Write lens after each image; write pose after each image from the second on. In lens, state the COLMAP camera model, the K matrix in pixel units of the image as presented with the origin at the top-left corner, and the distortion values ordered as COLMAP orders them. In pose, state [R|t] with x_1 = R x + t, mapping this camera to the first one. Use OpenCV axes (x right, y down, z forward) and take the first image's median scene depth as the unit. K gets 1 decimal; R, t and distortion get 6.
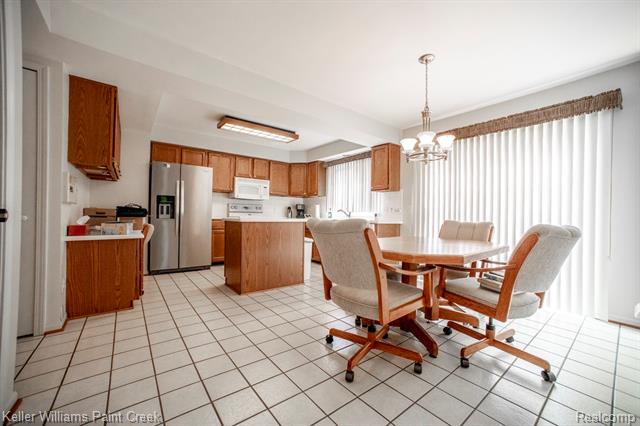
lens RADIAL K [[249.1, 0, 320.0], [0, 249.1, 213.0], [0, 0, 1]] dist [-0.001697, 0.000070]
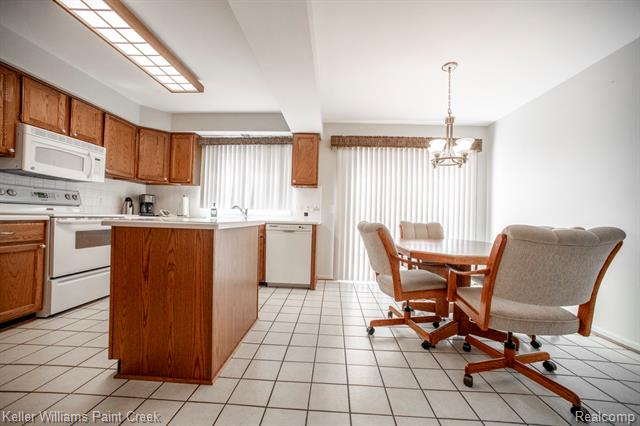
lens RADIAL K [[249.1, 0, 320.0], [0, 249.1, 213.0], [0, 0, 1]] dist [-0.001697, 0.000070]
pose [[0.695469, 0.017256, 0.718349, -0.282256], [-0.023695, 0.999719, -0.001074, 0.003049], [-0.718165, -0.016274, 0.695682, 0.293182]]
